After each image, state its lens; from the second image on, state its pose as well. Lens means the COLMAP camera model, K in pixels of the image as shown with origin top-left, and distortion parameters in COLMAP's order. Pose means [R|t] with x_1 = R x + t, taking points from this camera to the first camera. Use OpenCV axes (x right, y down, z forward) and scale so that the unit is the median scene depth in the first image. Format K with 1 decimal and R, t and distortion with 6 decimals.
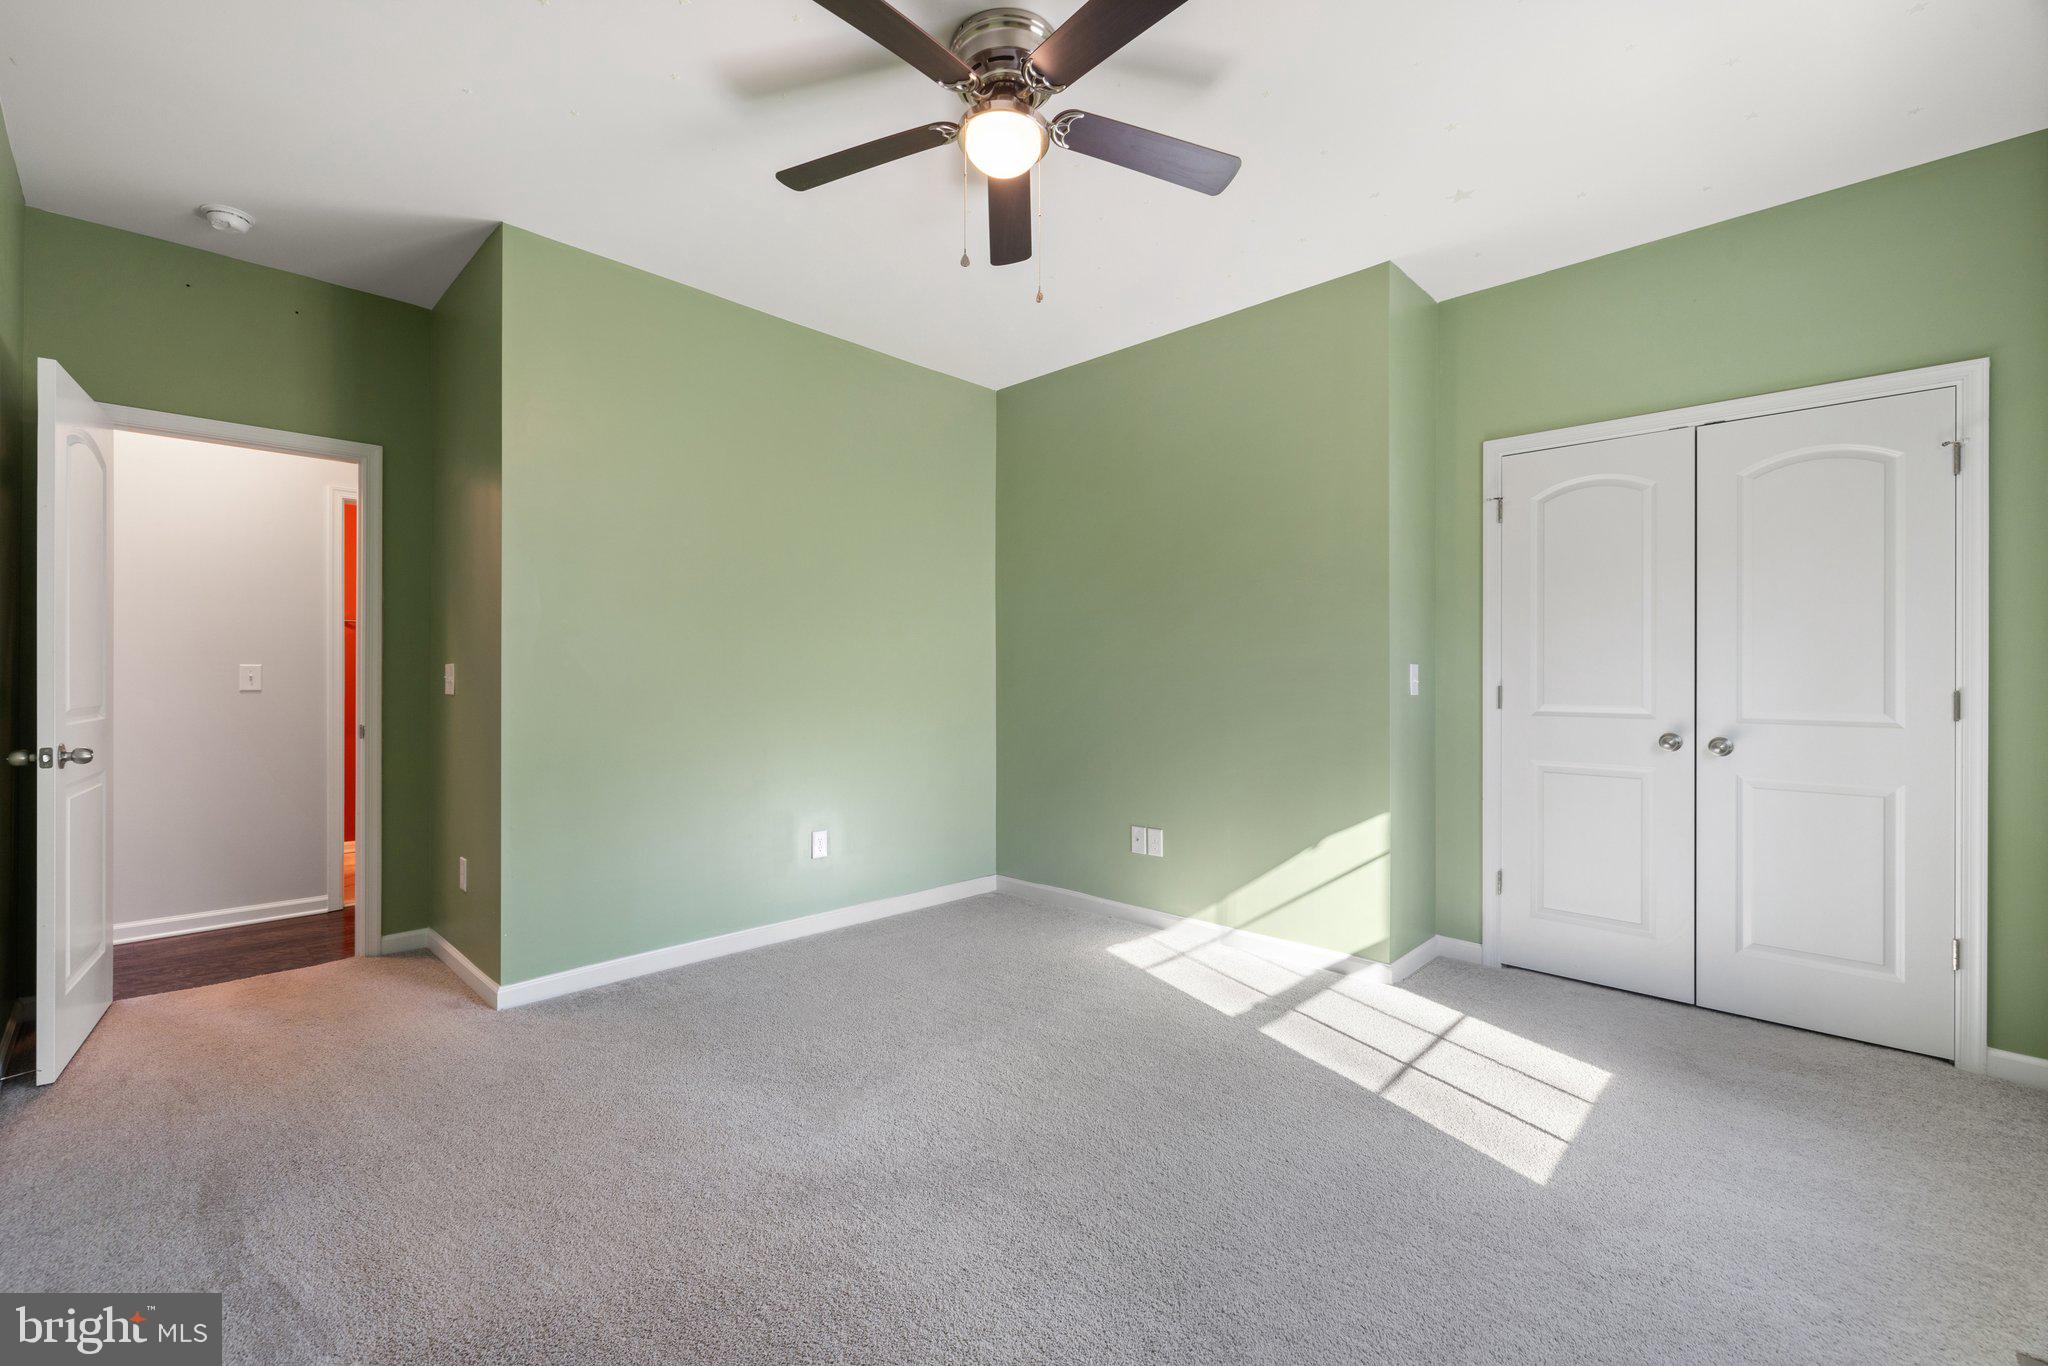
lens RADIAL K [[889.6, 0, 1022.2], [0, 889.6, 667.7], [0, 0, 1]] dist [-0.002424, -0.000041]
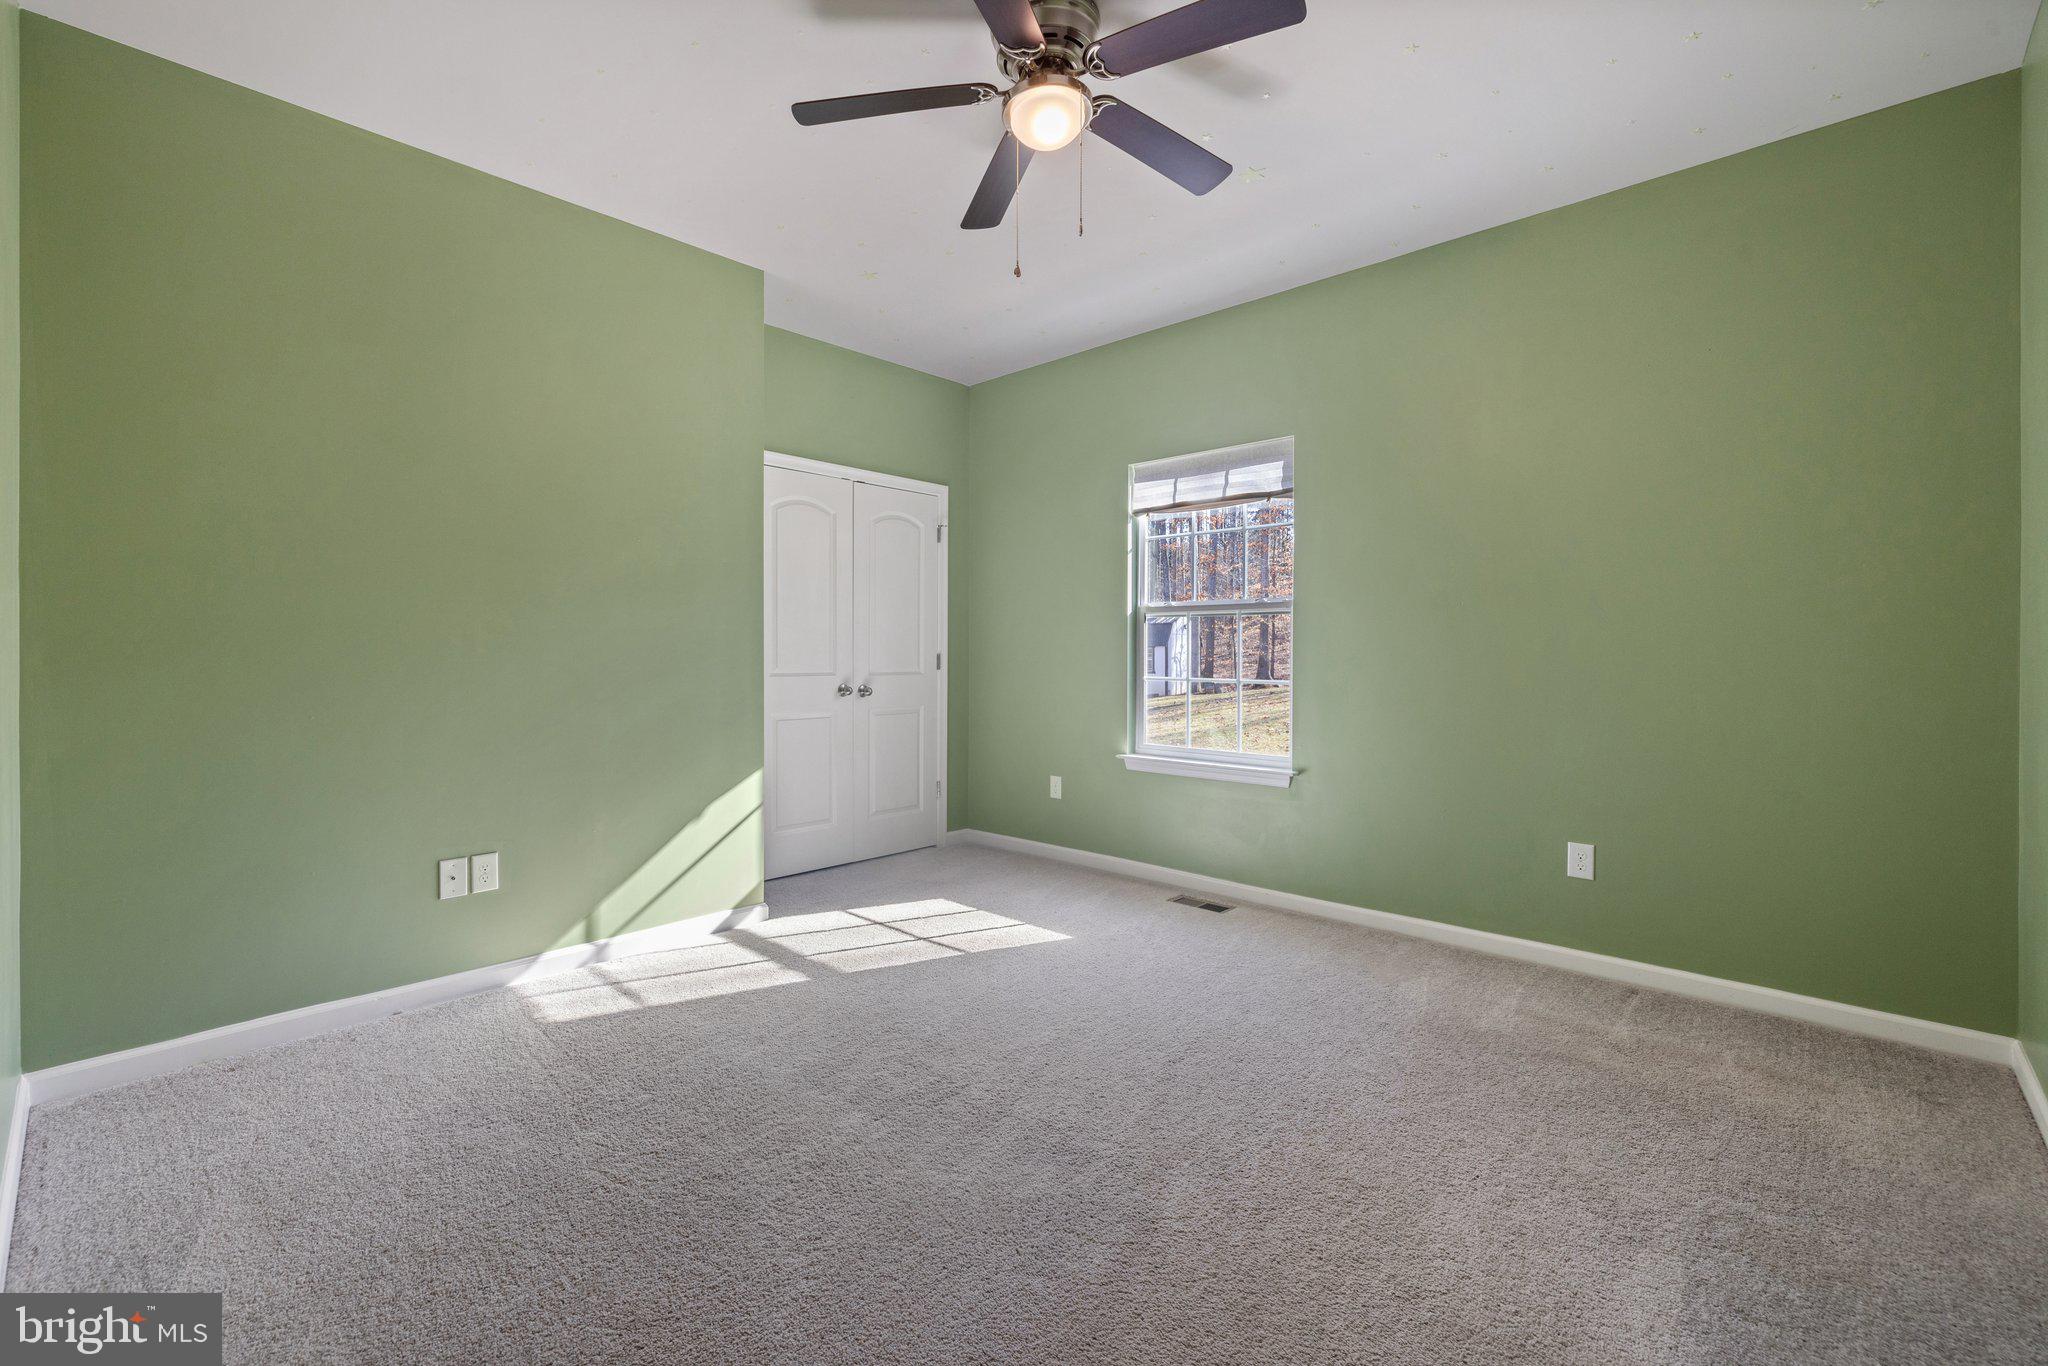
lens RADIAL K [[859.0, 0, 1026.9], [0, 859.0, 677.0], [0, 0, 1]] dist [0.000939, 0.000244]
pose [[-0.008551, -0.036694, 0.999290, -0.661117], [-0.014896, 0.999220, 0.036564, 0.003502], [-0.999852, -0.014573, -0.009091, 0.676623]]
